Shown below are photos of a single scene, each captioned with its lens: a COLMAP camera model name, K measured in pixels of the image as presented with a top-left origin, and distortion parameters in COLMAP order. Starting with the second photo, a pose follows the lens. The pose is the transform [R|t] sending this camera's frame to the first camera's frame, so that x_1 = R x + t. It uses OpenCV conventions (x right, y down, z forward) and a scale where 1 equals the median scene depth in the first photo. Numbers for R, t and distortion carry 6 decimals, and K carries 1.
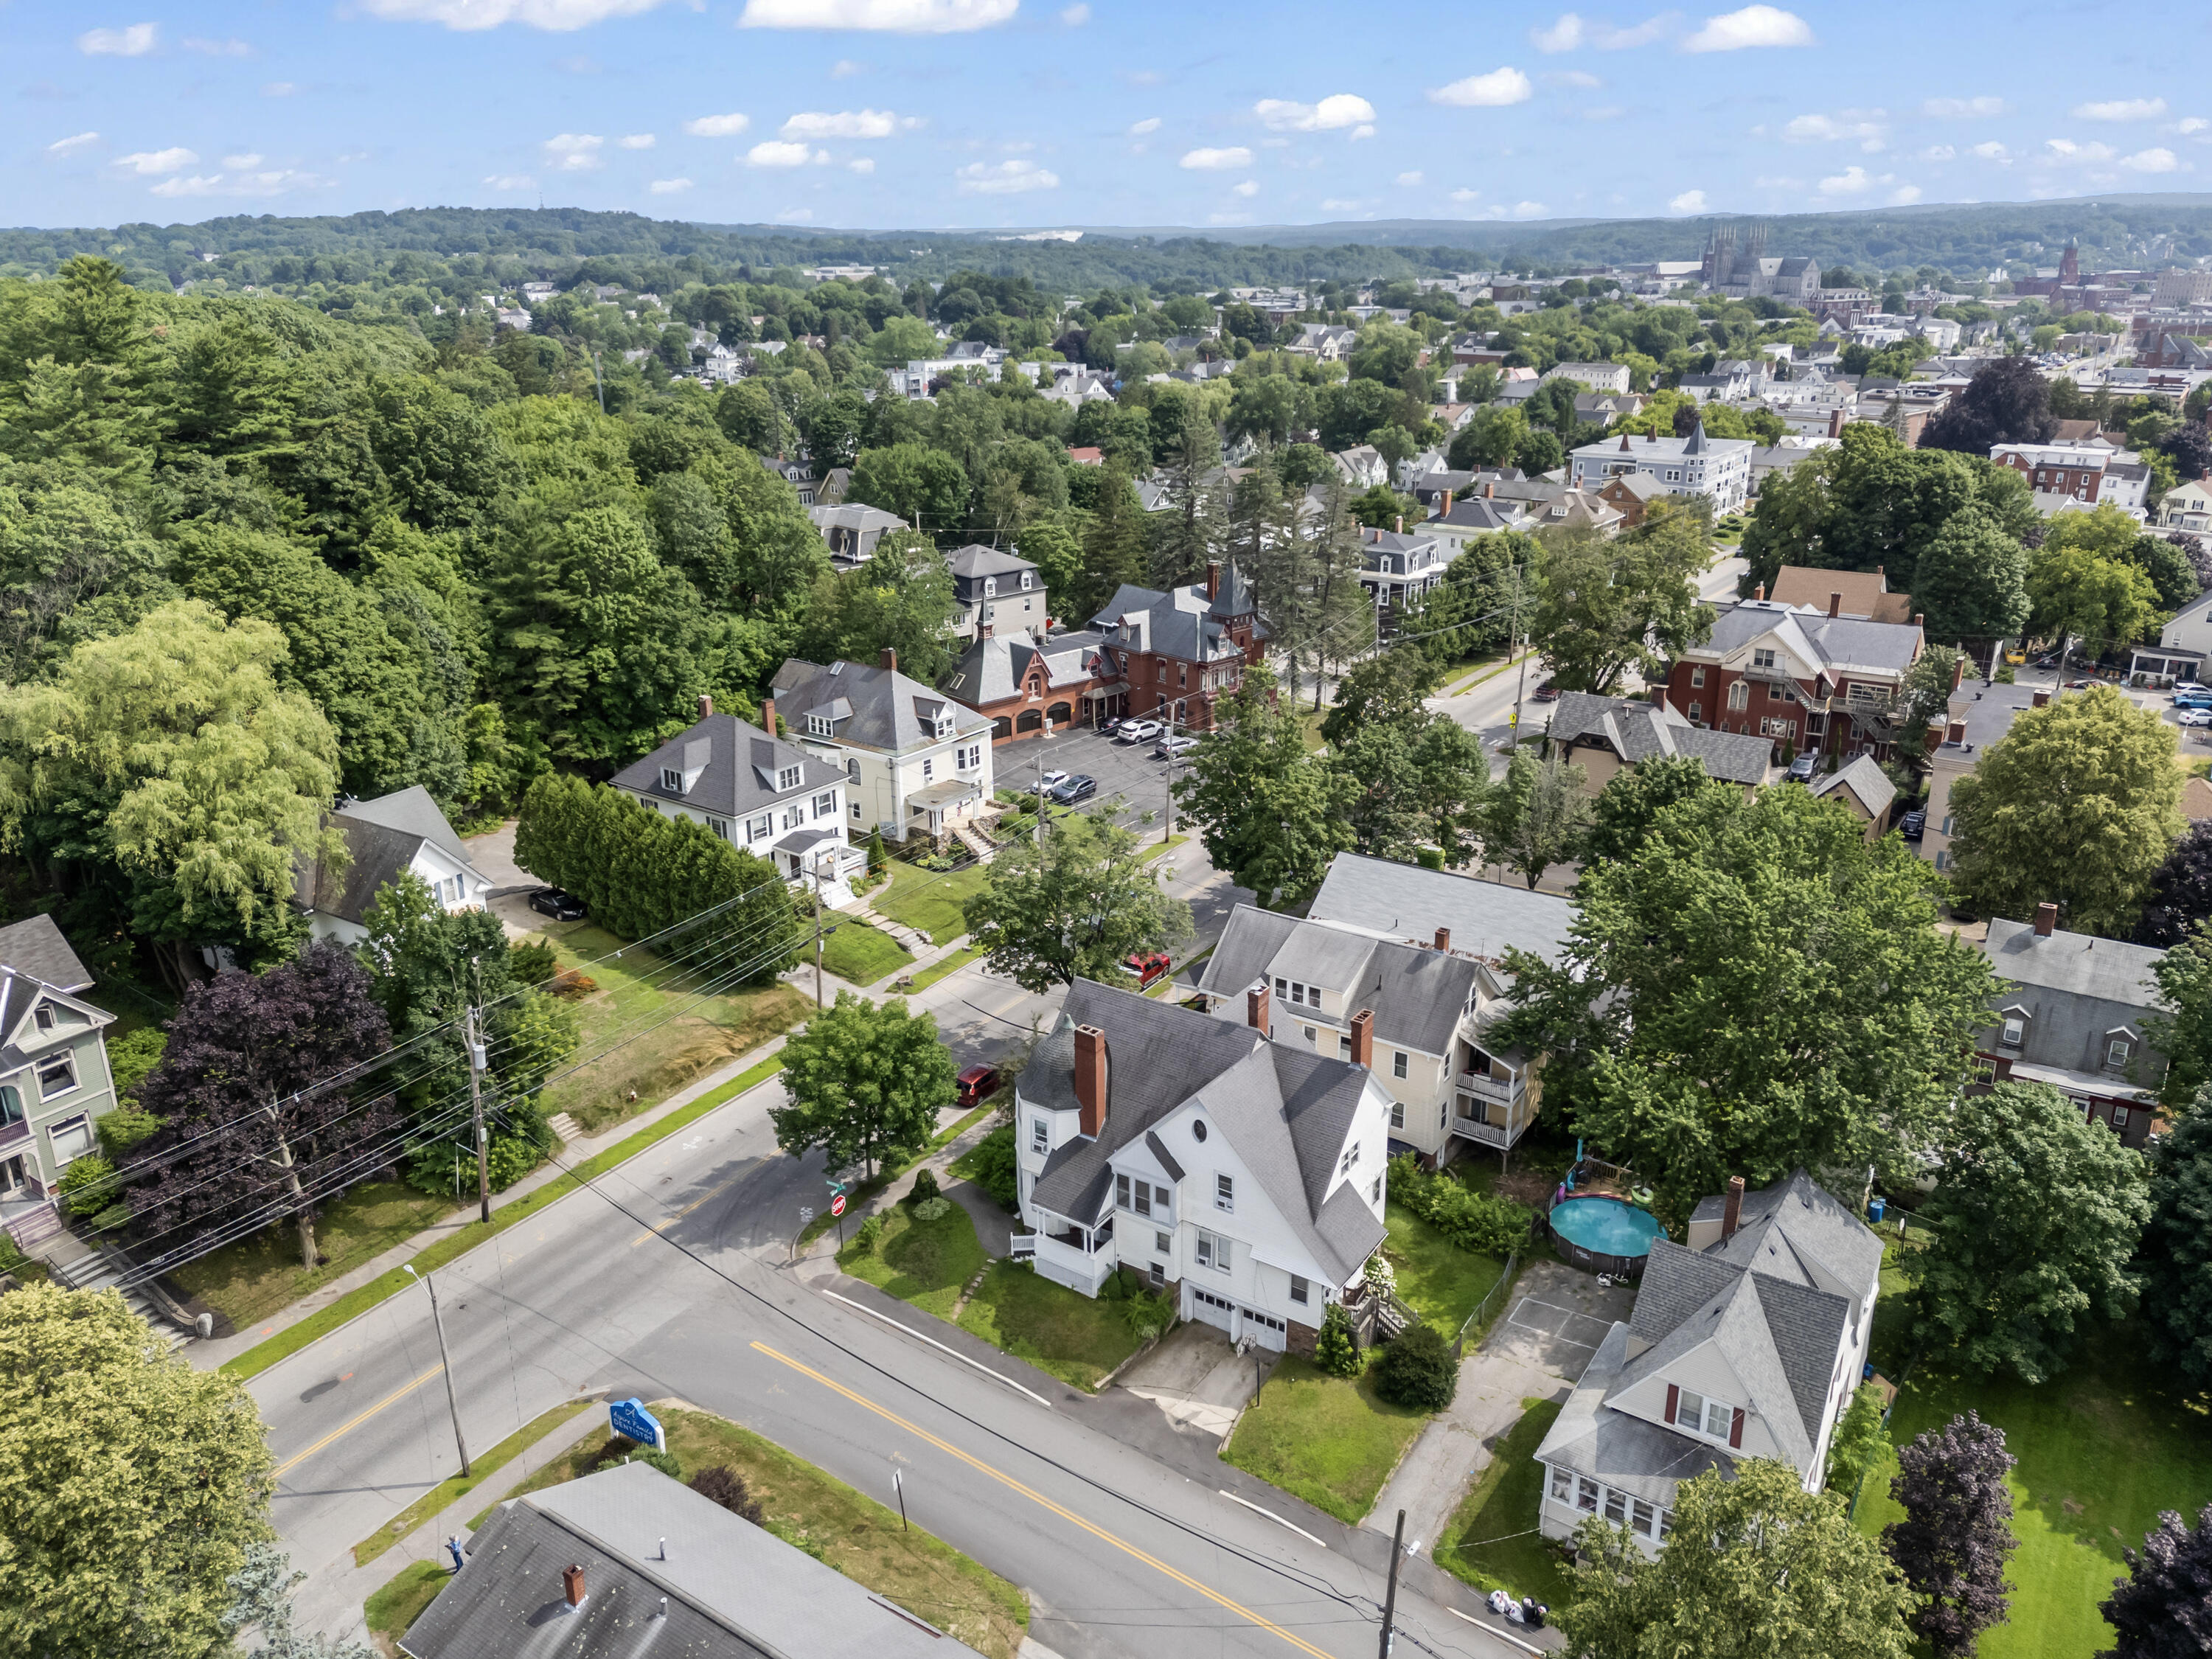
lens RADIAL K [[1626.5, 0, 1103.2], [0, 1626.5, 862.8], [0, 0, 1]] dist [0.071271, -0.059943]
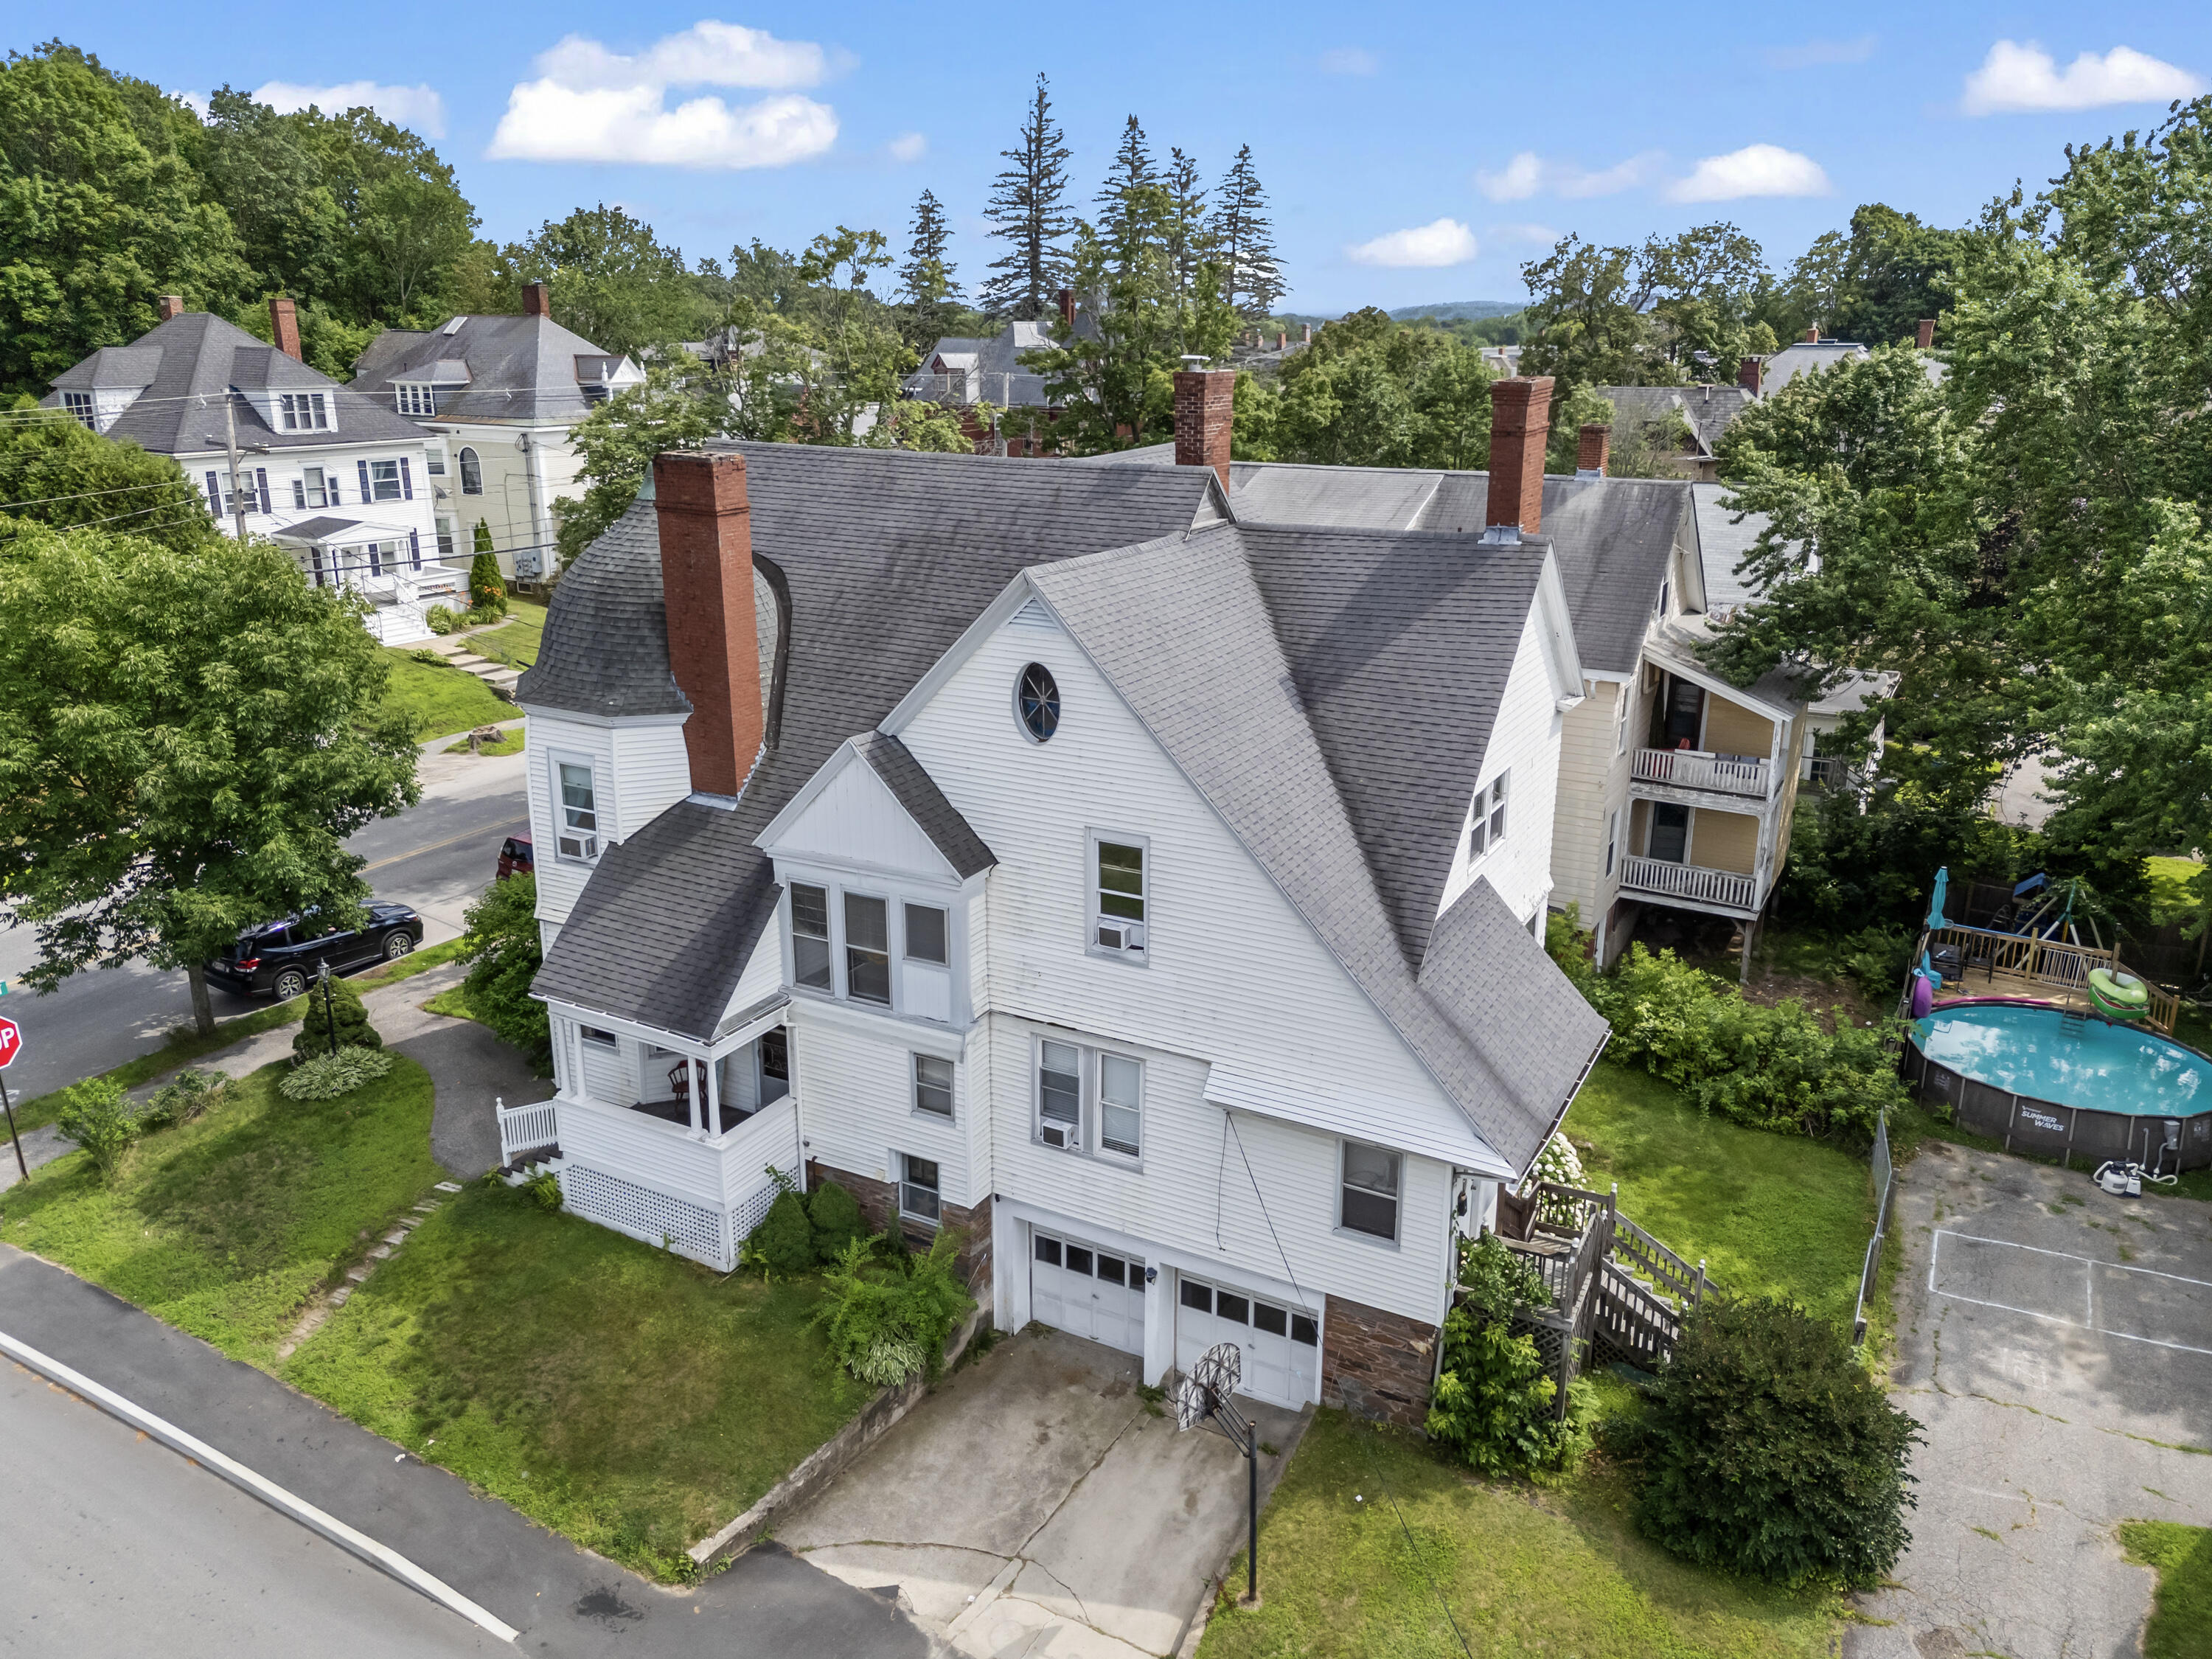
lens RADIAL K [[1626.5, 0, 1110.1], [0, 1626.5, 828.8], [0, 0, 1]] dist [0.071271, -0.059943]
pose [[0.995561, -0.017129, 0.092549, 0.036745], [0.021968, 0.998430, -0.051522, 0.171654], [-0.091522, 0.053326, 0.994374, 0.577763]]
